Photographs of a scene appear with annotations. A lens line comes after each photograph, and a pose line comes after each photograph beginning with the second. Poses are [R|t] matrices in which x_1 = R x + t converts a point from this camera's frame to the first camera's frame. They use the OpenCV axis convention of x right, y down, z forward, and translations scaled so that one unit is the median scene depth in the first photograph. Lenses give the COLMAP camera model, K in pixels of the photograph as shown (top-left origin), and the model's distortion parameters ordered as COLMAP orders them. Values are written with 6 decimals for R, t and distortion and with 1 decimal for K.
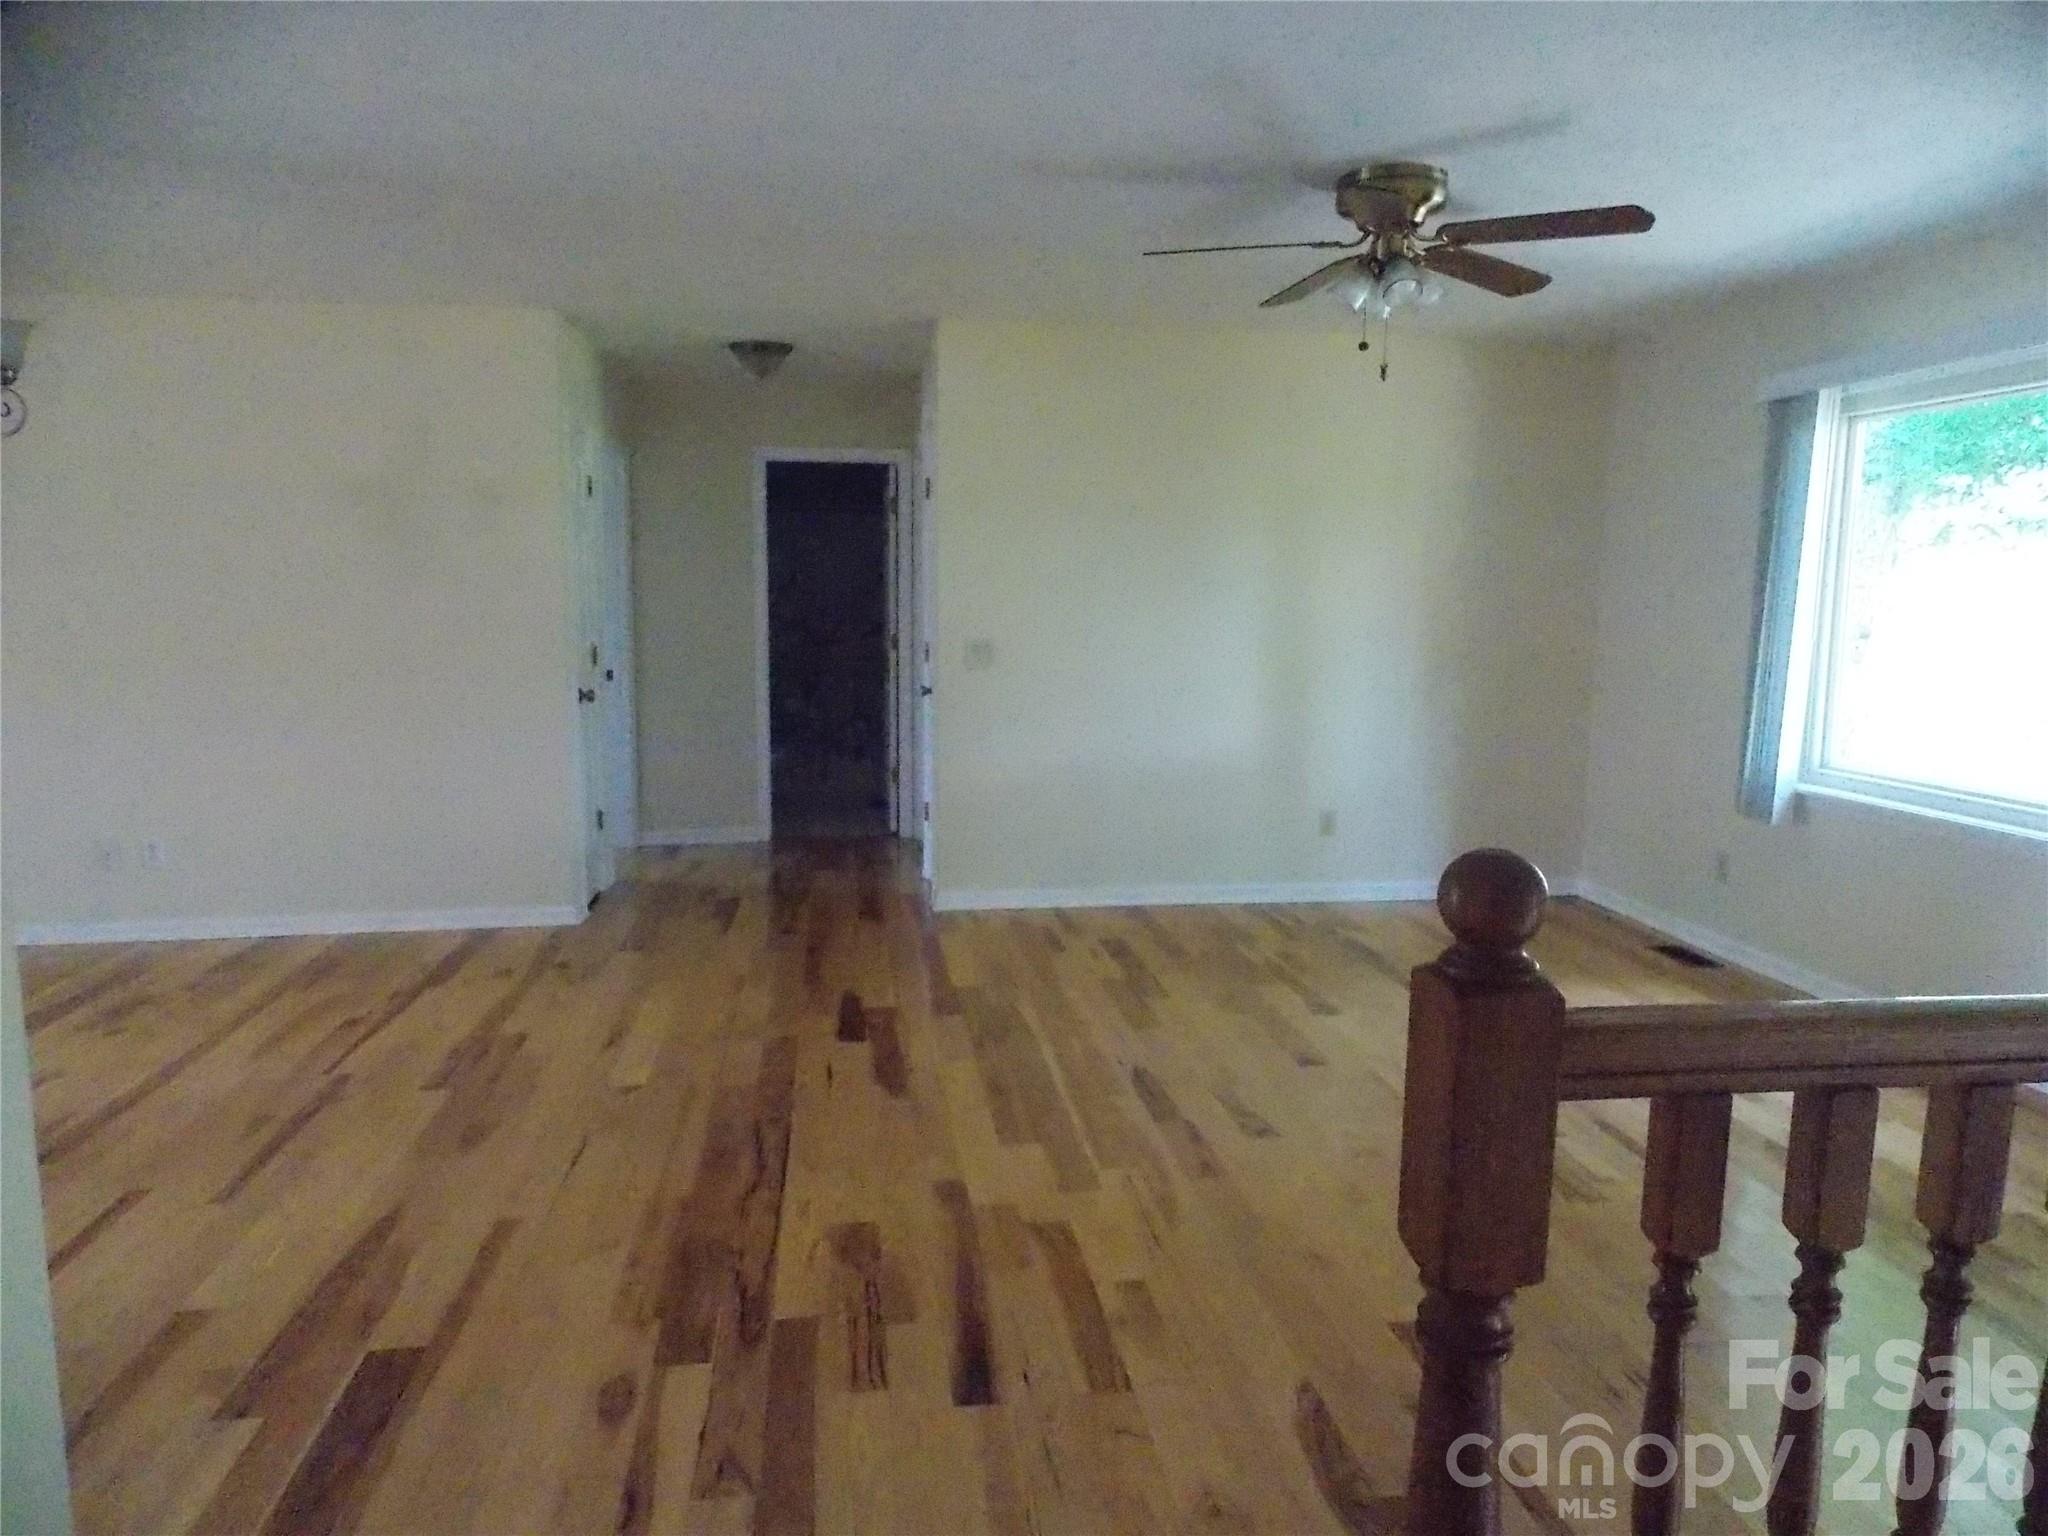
lens RADIAL K [[1325.4, 0, 1011.1], [0, 1325.4, 751.4], [0, 0, 1]] dist [0.000009, -0.005814]
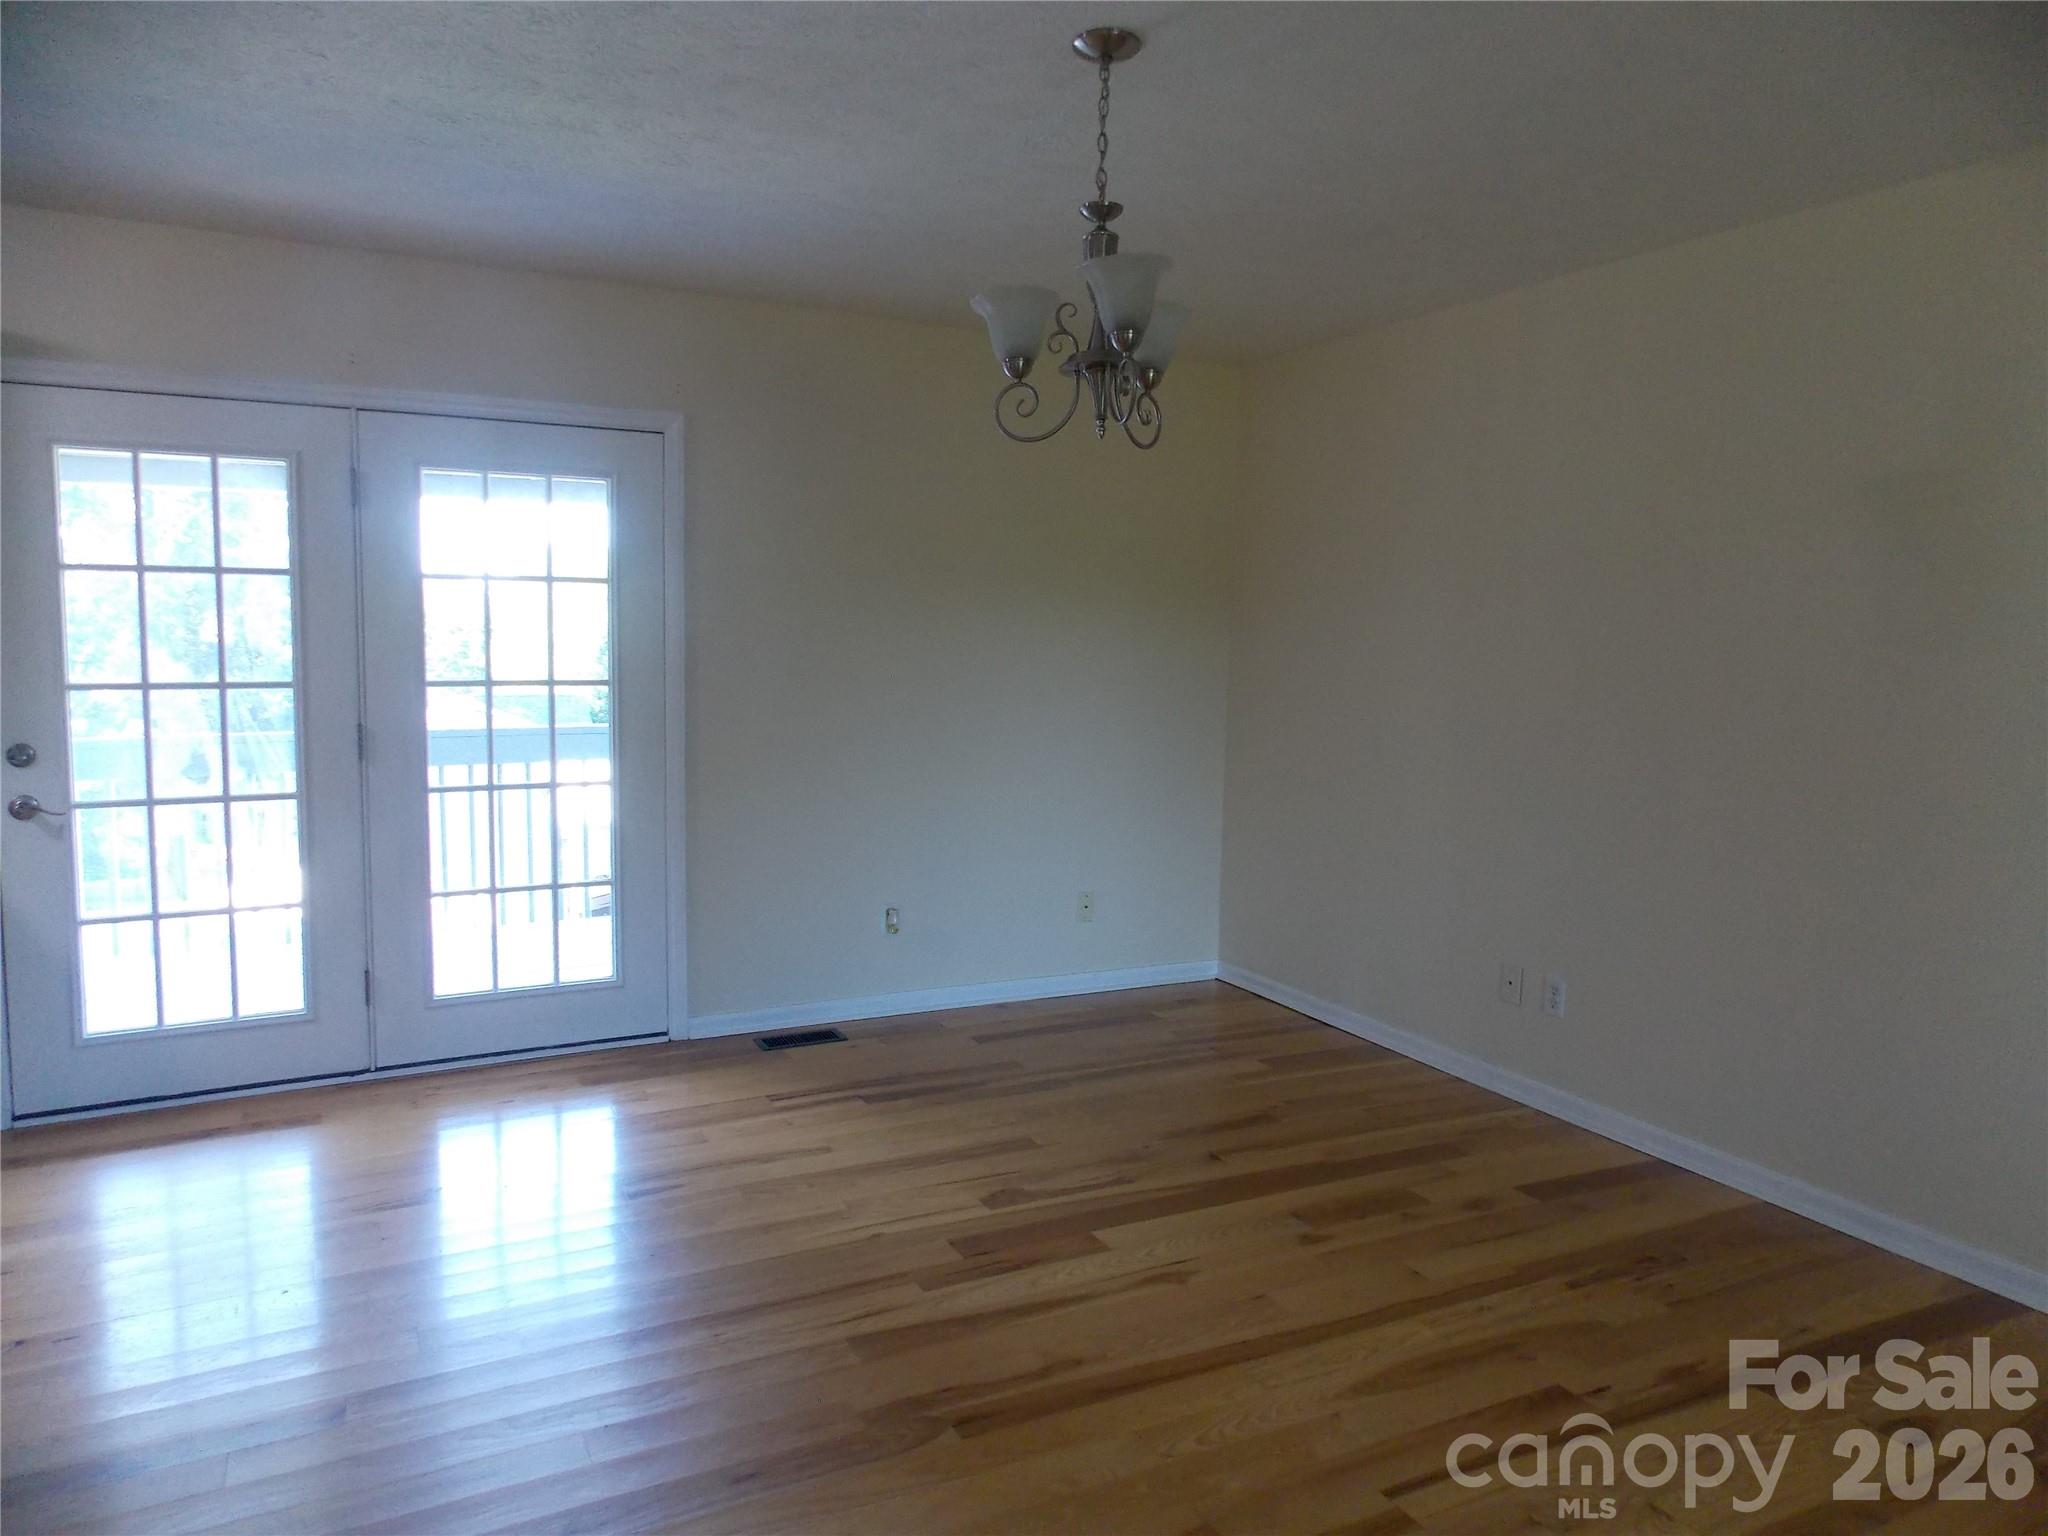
lens RADIAL K [[1325.4, 0, 1011.1], [0, 1325.4, 751.4], [0, 0, 1]] dist [0.000009, -0.005814]
pose [[0.336556, 0.084866, -0.937832, -0.054185], [-0.145263, 0.988688, 0.037338, -0.052609], [0.930392, 0.123666, 0.345077, 0.479236]]
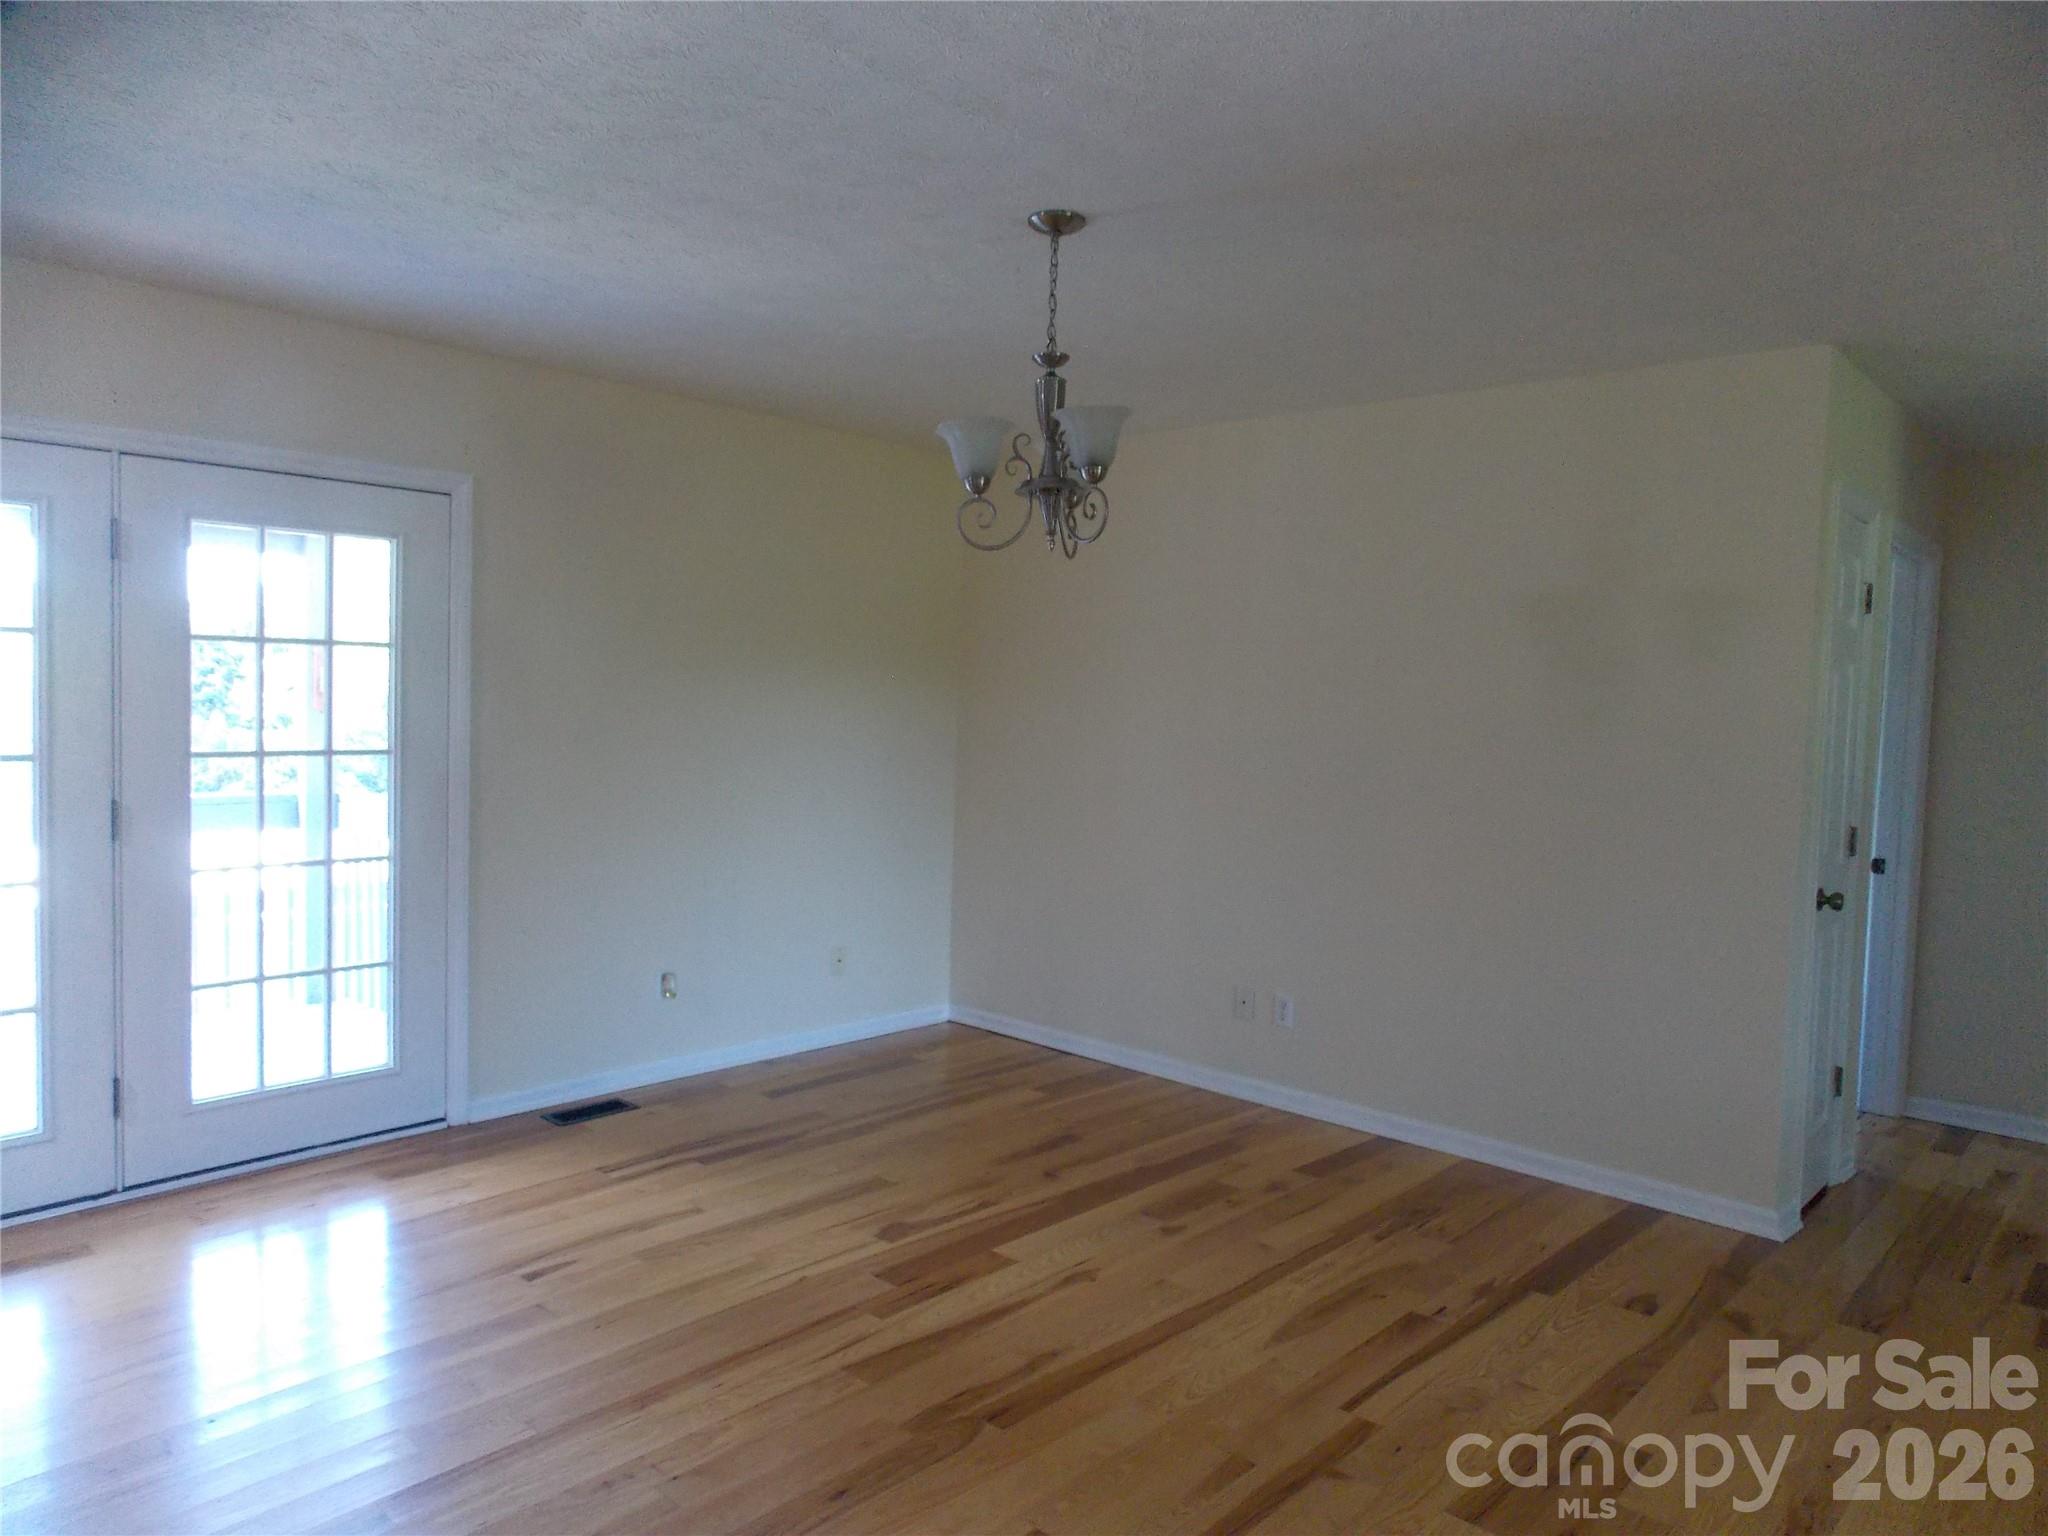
lens RADIAL K [[1325.4, 0, 1011.1], [0, 1325.4, 751.4], [0, 0, 1]] dist [0.000009, -0.005814]
pose [[0.631091, 0.045187, -0.774392, -0.076821], [-0.128992, 0.990516, -0.047324, -0.037138], [0.764909, 0.129756, 0.630934, 0.290238]]
